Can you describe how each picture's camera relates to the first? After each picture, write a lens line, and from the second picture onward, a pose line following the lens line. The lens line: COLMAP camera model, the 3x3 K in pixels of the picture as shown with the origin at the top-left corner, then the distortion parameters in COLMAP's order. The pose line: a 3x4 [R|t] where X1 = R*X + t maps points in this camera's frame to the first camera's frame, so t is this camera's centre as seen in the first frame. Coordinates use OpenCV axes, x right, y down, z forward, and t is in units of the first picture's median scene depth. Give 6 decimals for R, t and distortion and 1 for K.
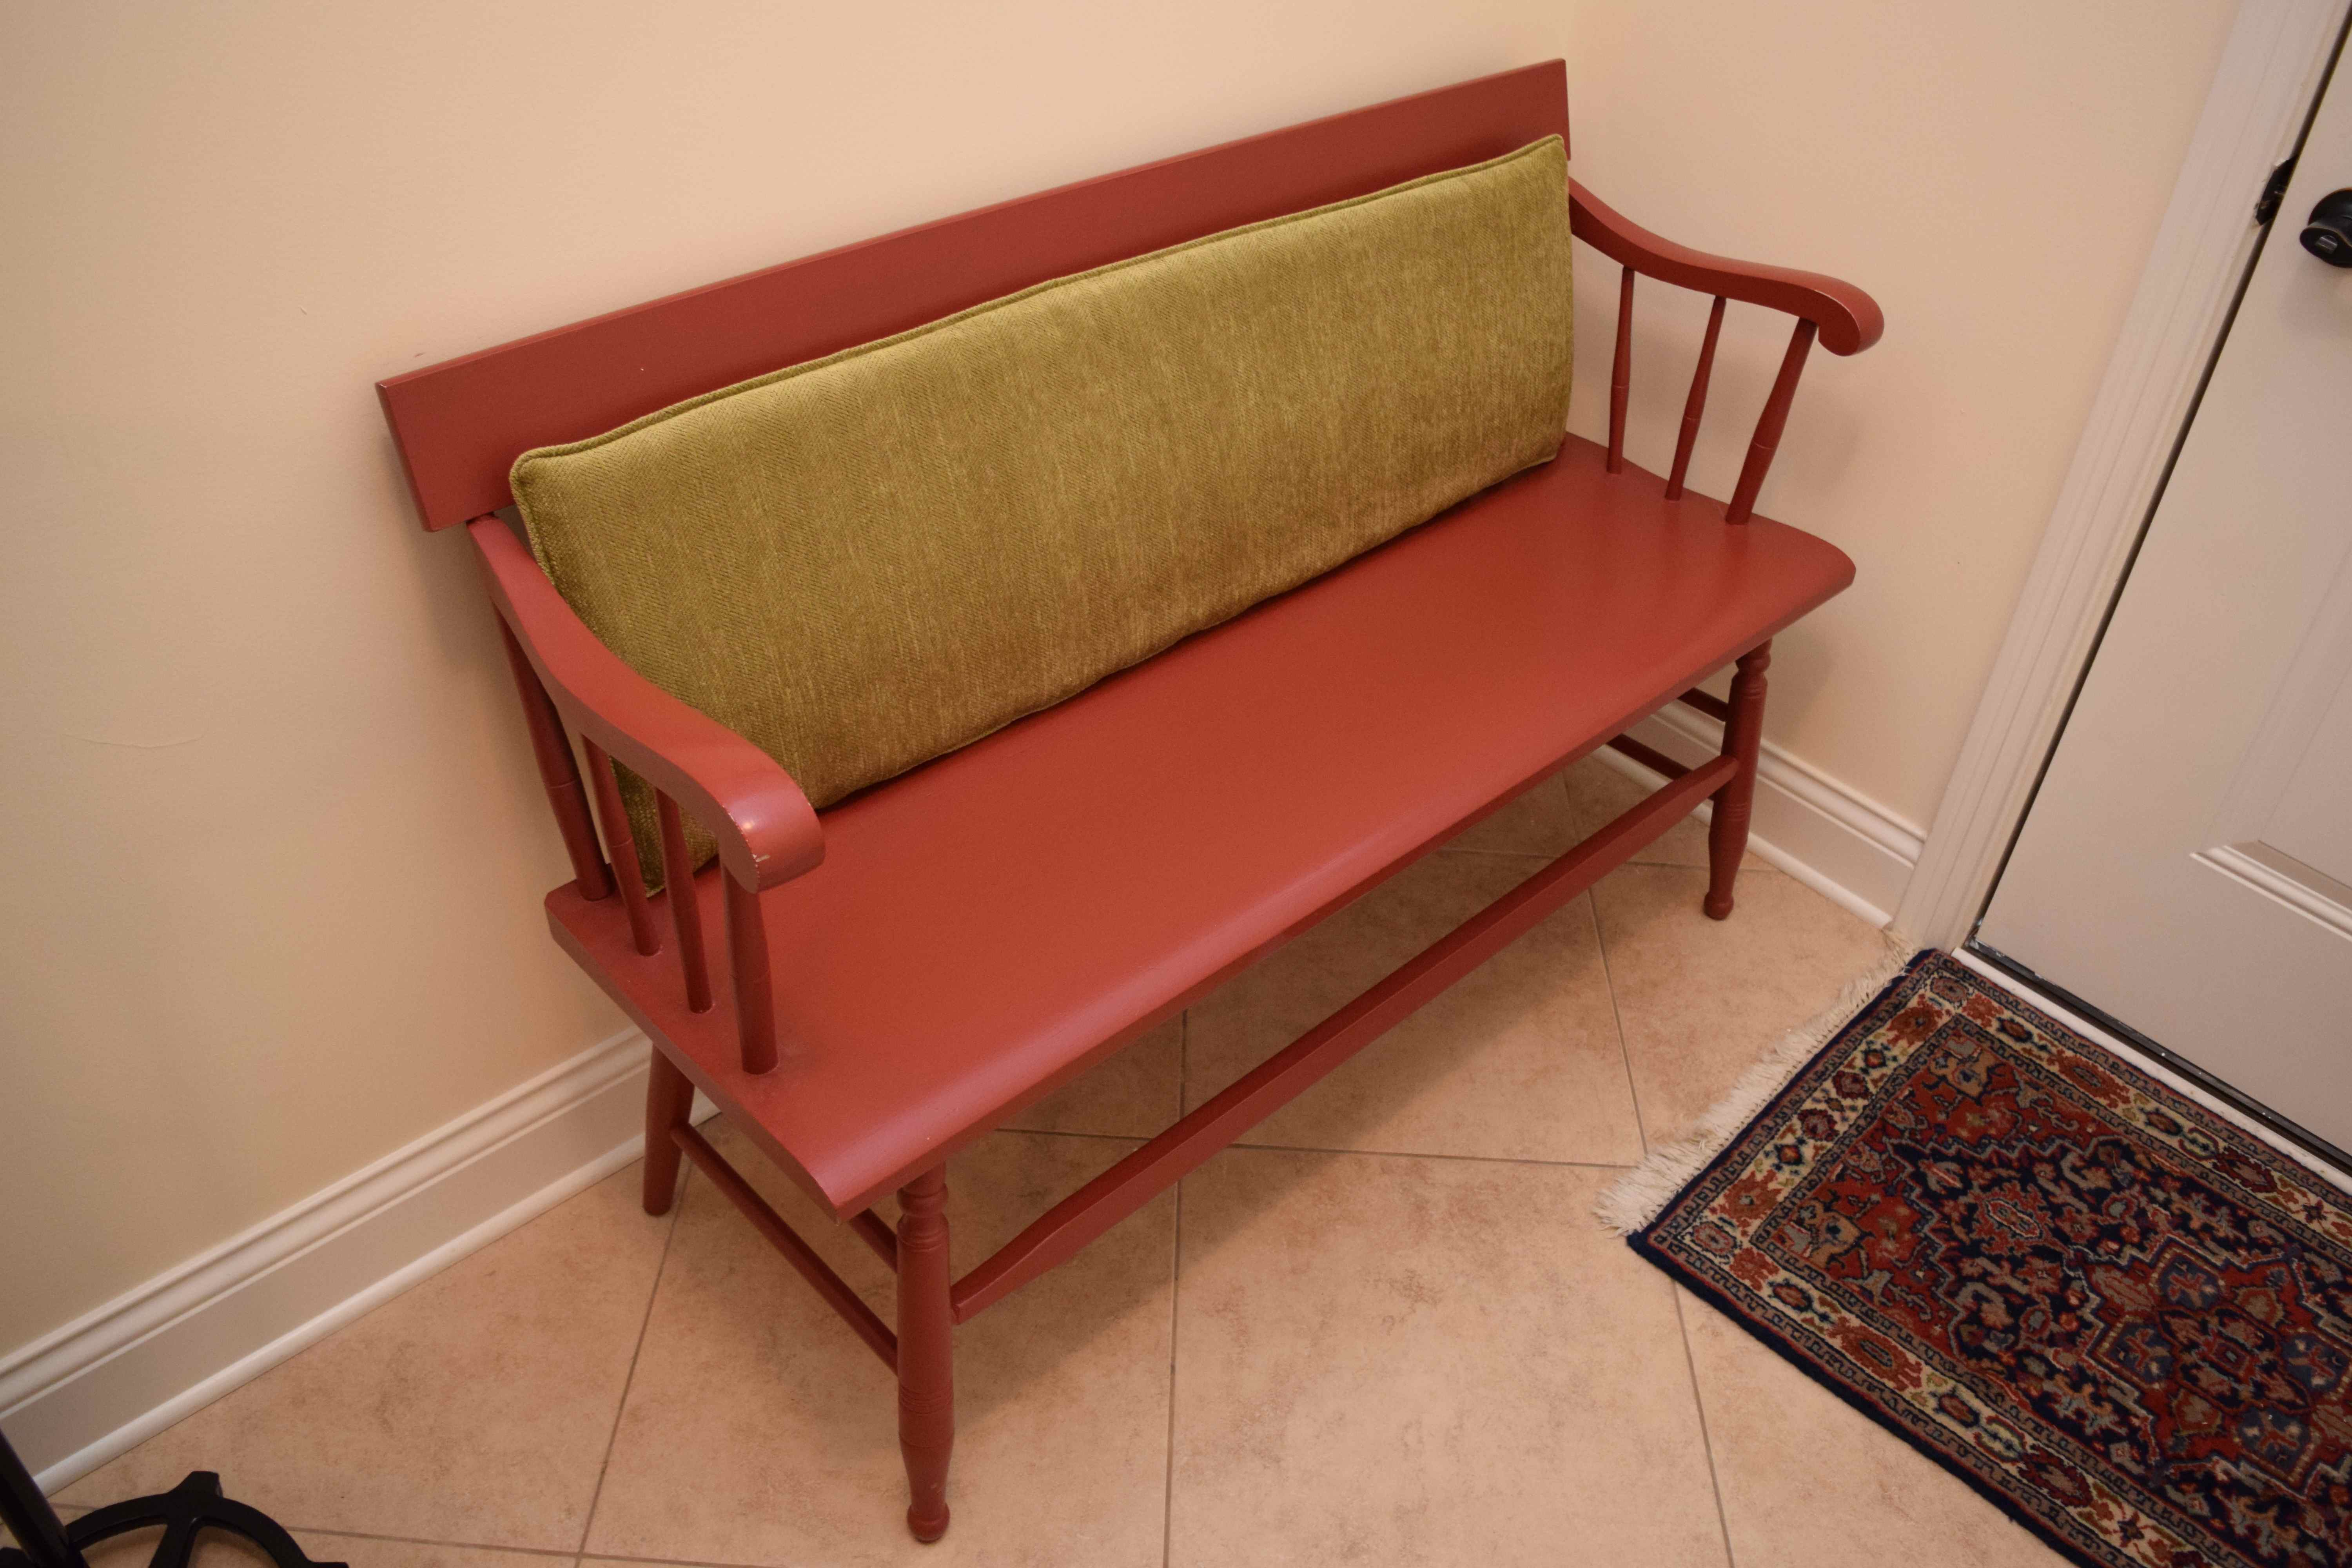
lens RADIAL K [[1827.1, 0, 1180.4], [0, 1827.1, 783.0], [0, 0, 1]] dist [-0.104828, 0.024835]
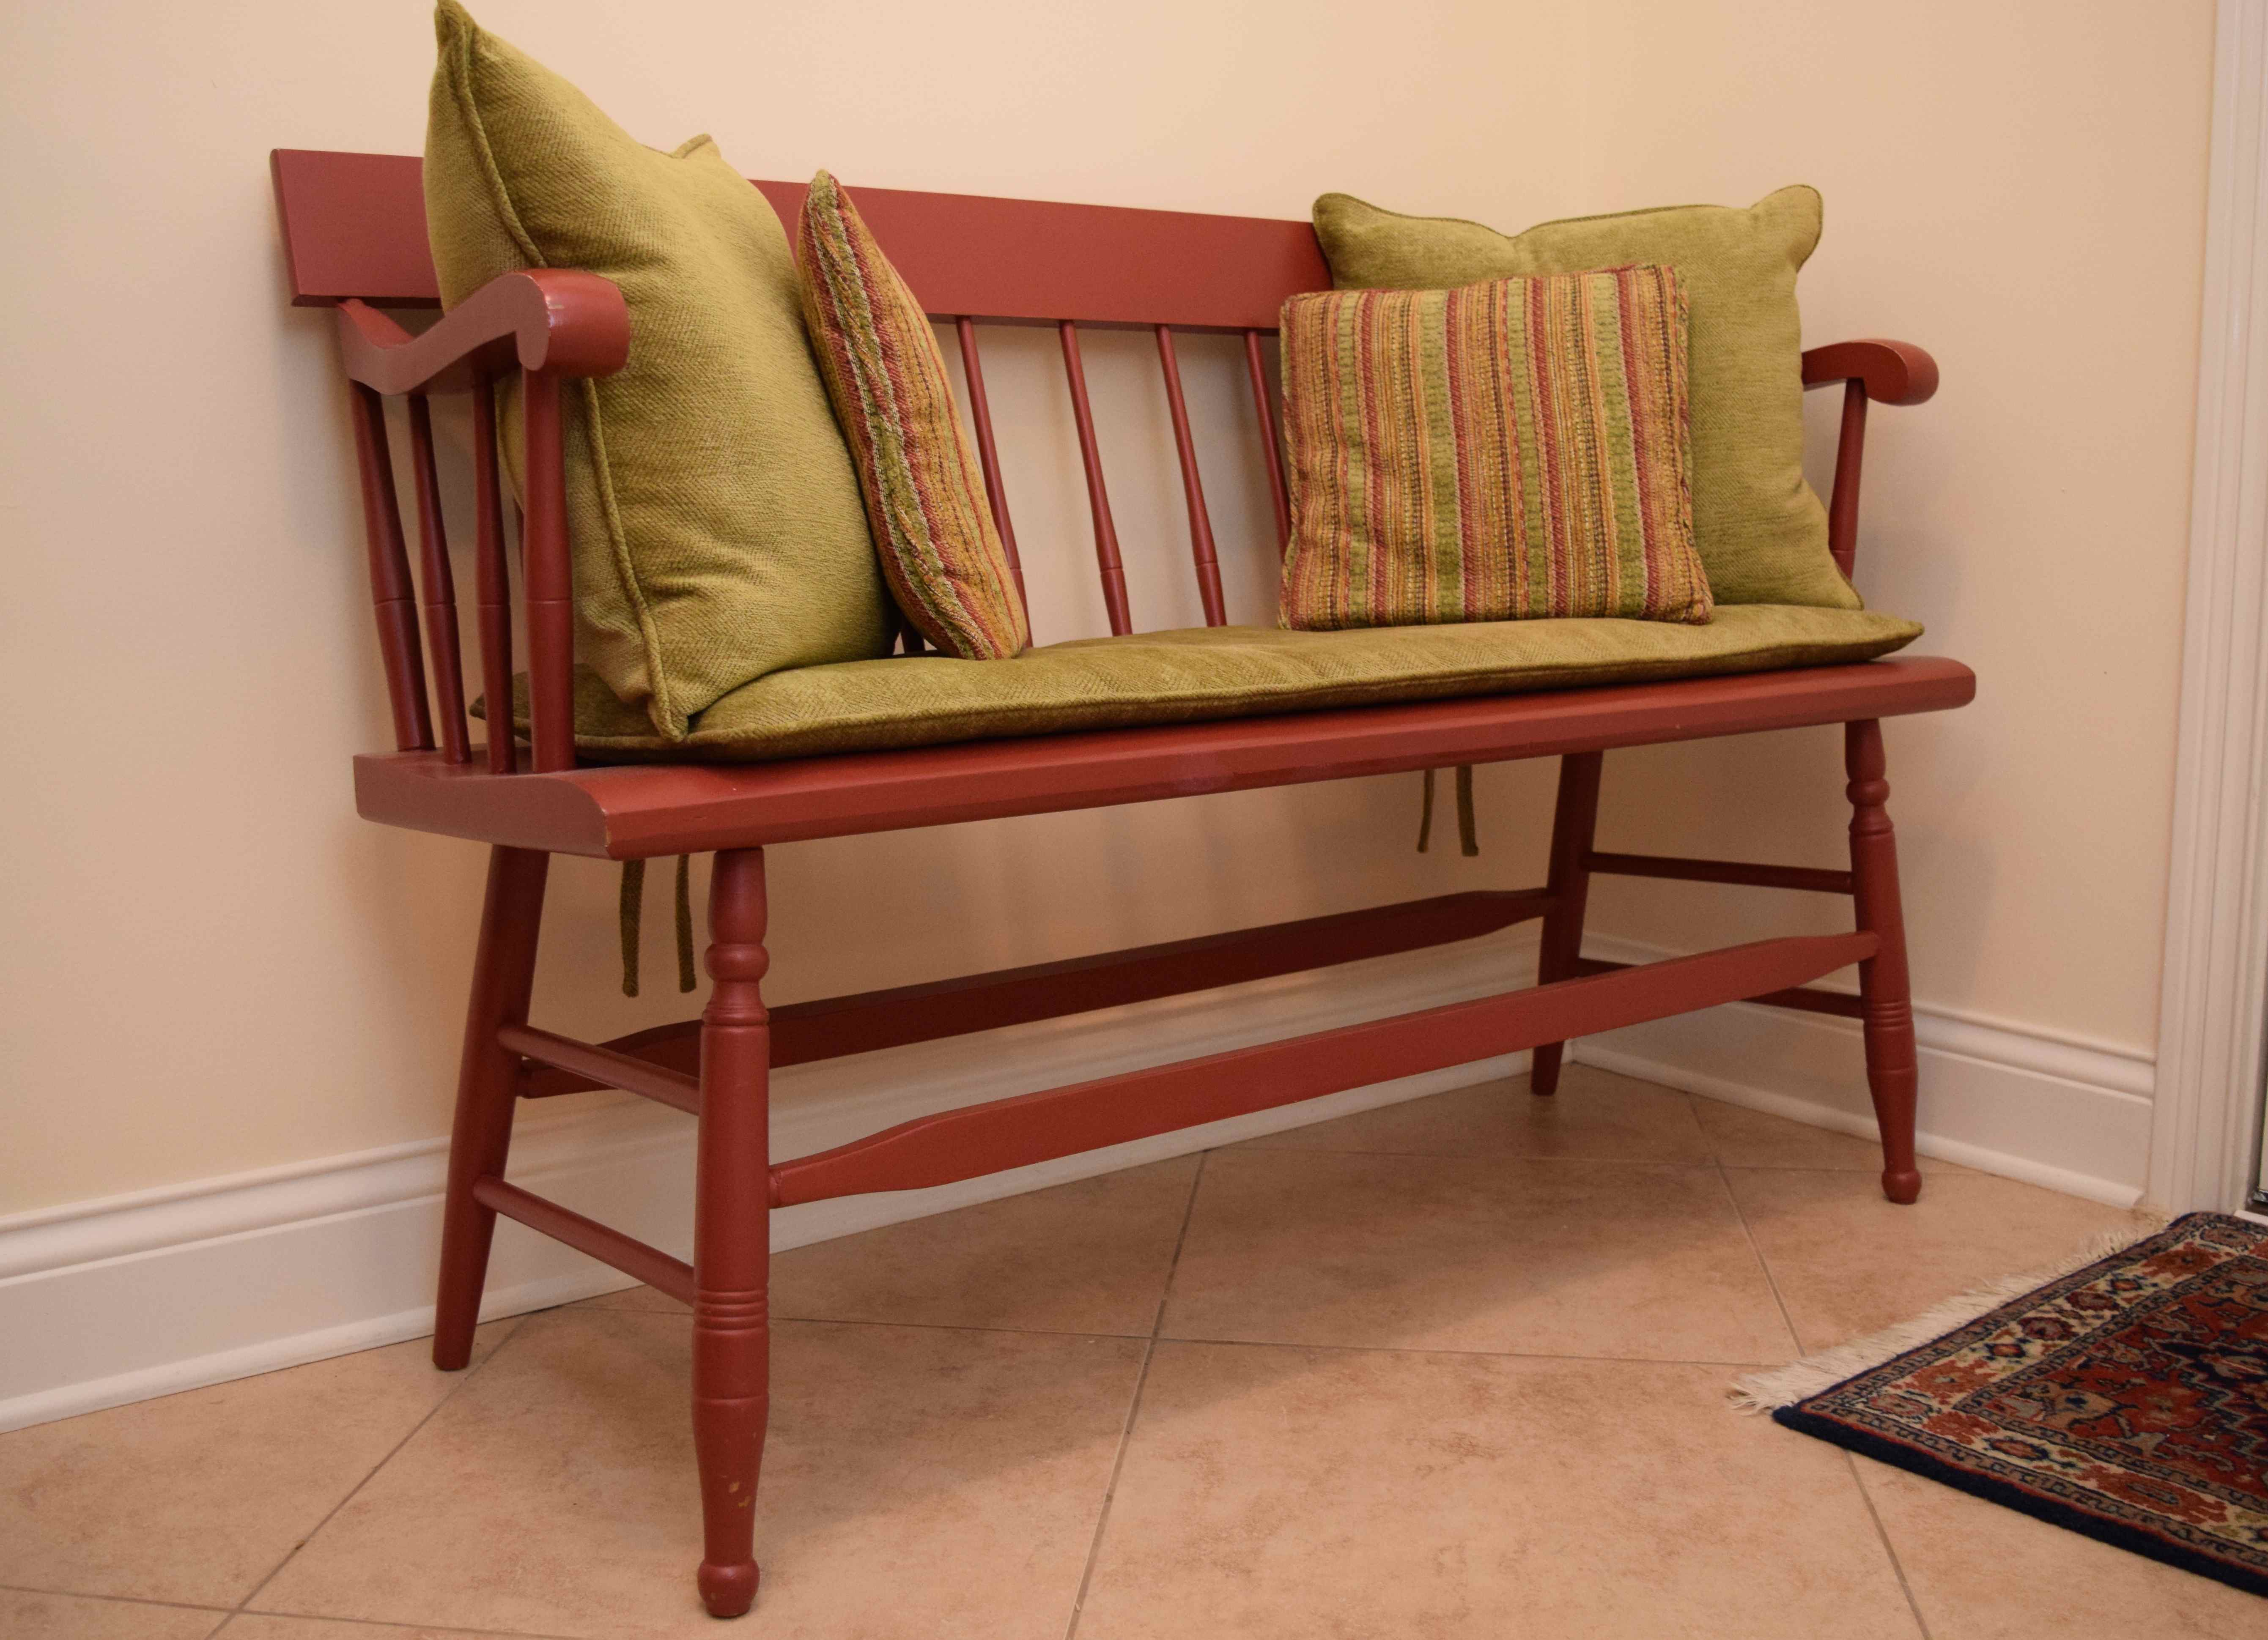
lens RADIAL K [[2258.0, 0, 1123.6], [0, 2258.0, 830.4], [0, 0, 1]] dist [-0.089792, 0.000000]
pose [[0.993807, -0.045067, -0.101575, 0.095352], [-0.010980, 0.869770, -0.493335, 0.495233], [0.110580, 0.491395, 0.863888, 0.110463]]
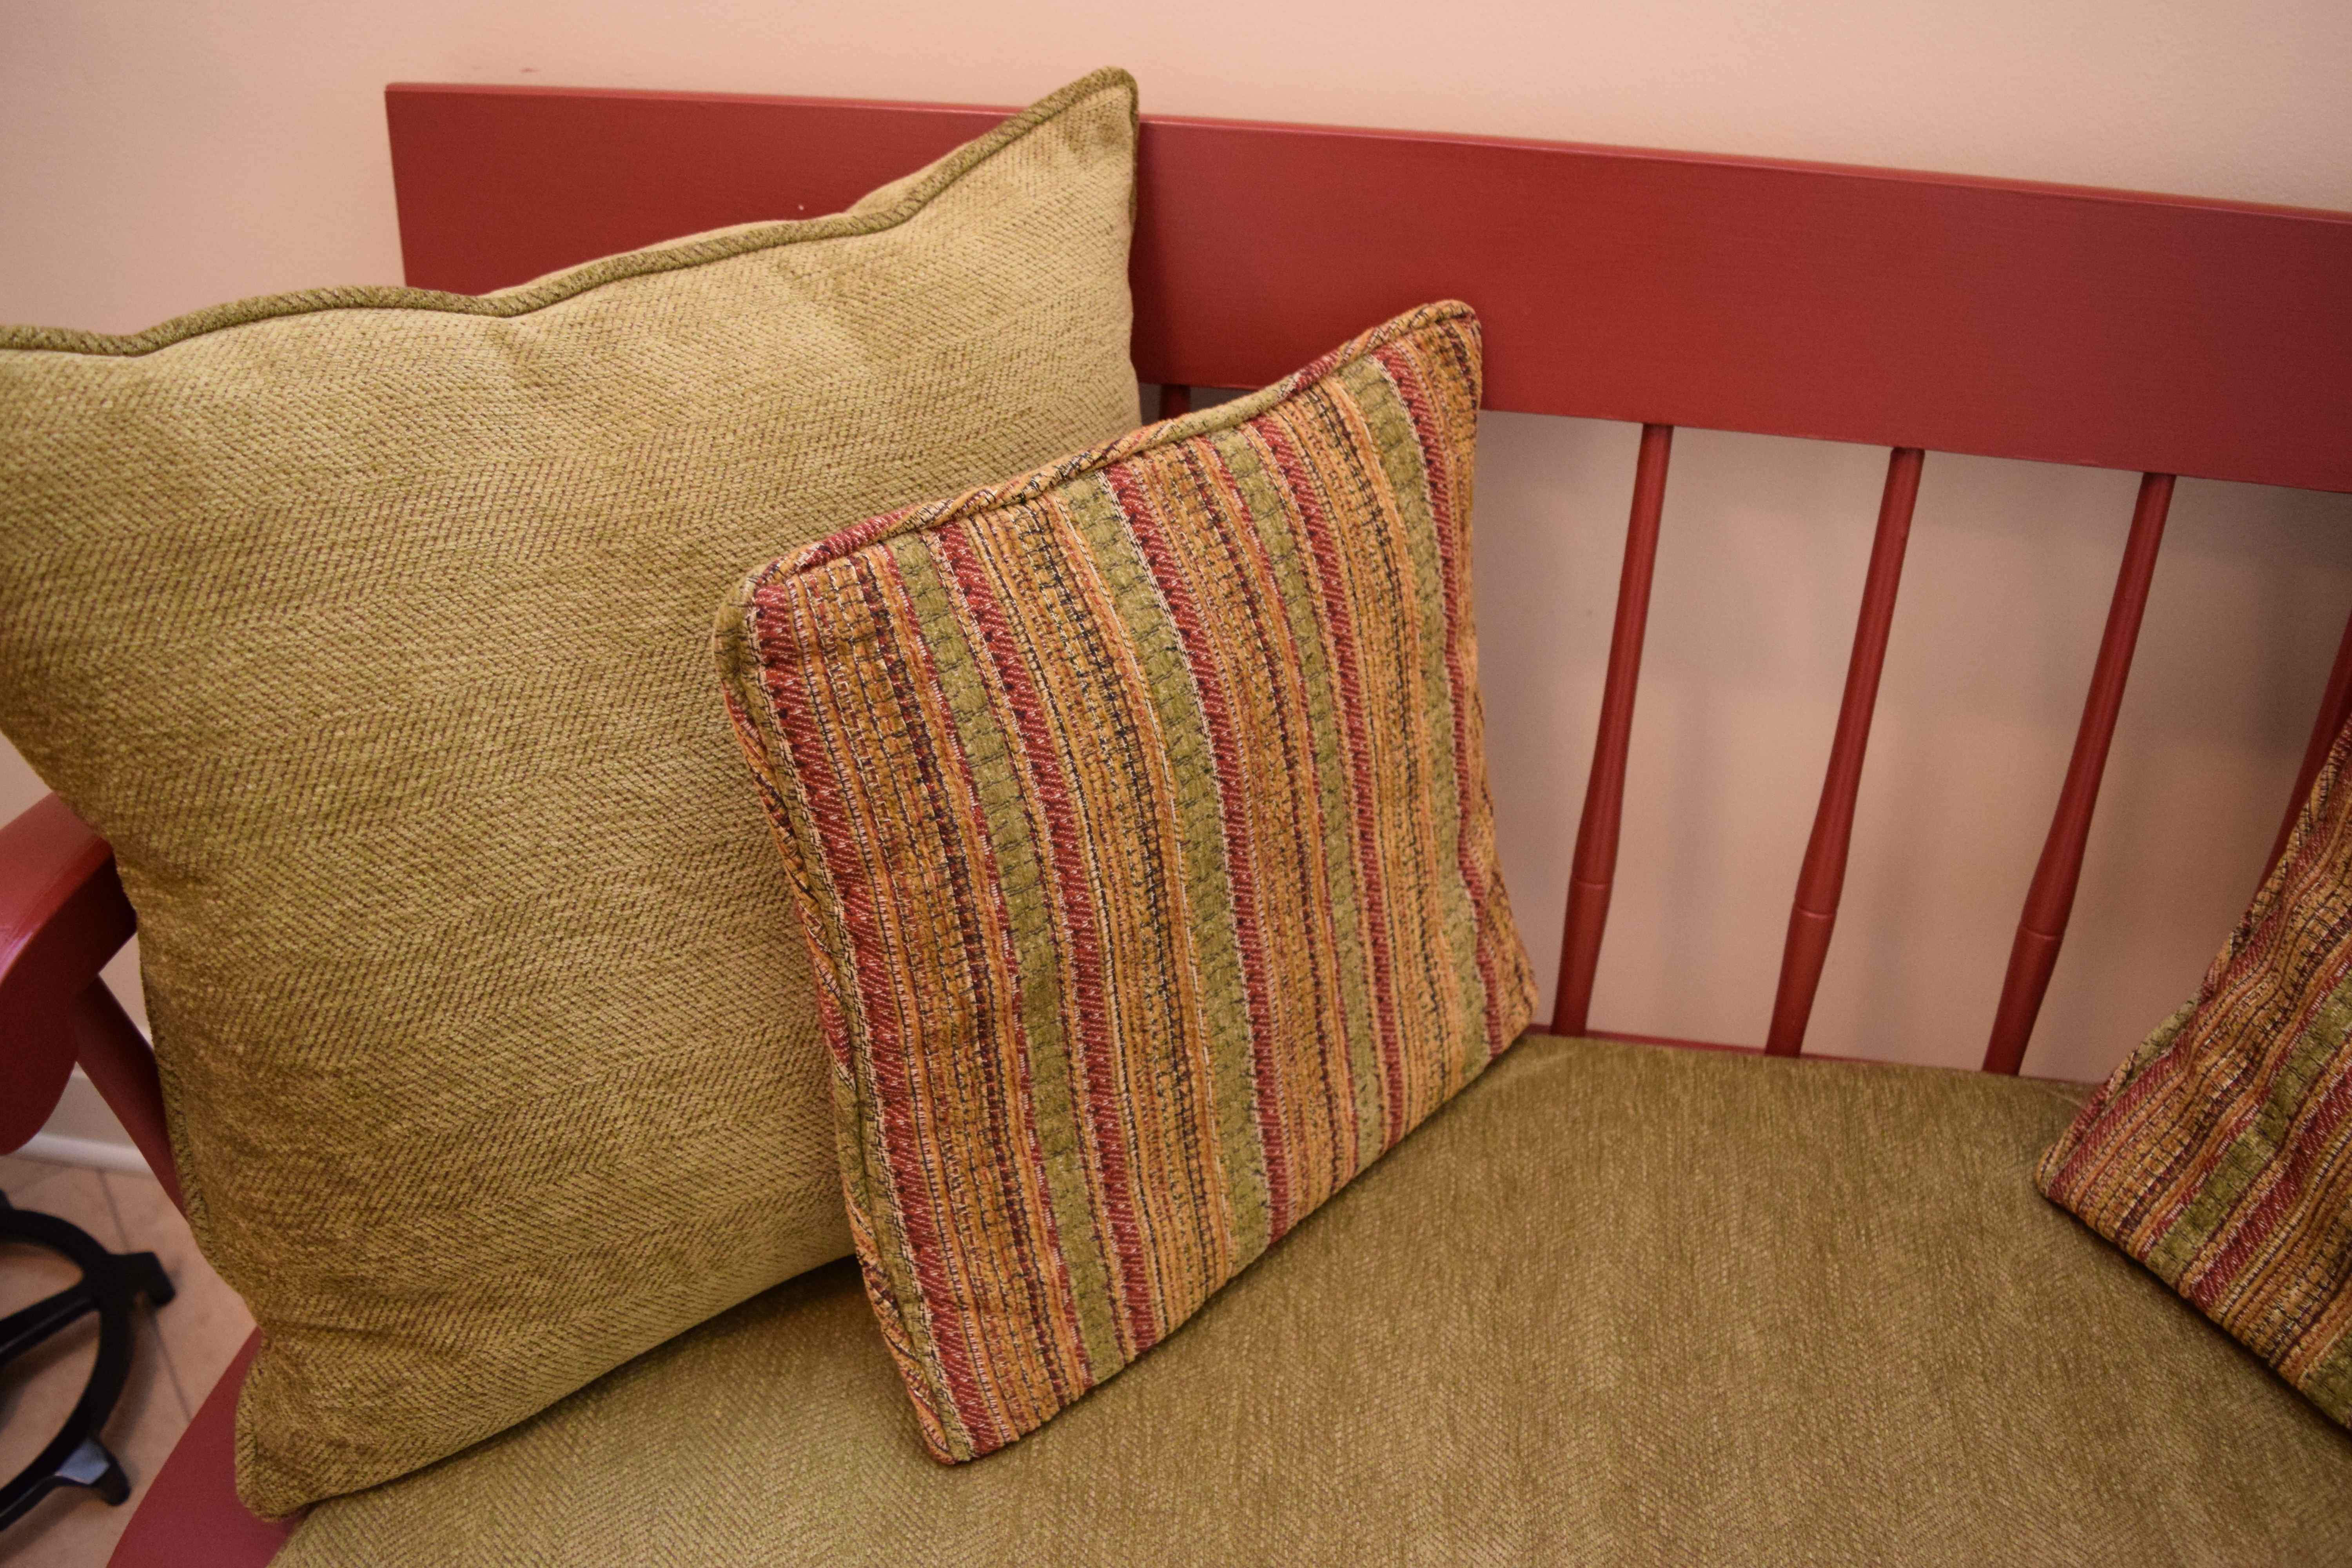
lens RADIAL K [[1827.1, 0, 1189.1], [0, 1827.1, 771.2], [0, 0, 1]] dist [-0.104828, 0.024835]
pose [[0.623806, 0.464538, -0.628546, 0.162774], [-0.465998, 0.866685, 0.178055, -0.176593], [0.627465, 0.181830, 0.757117, 0.509968]]
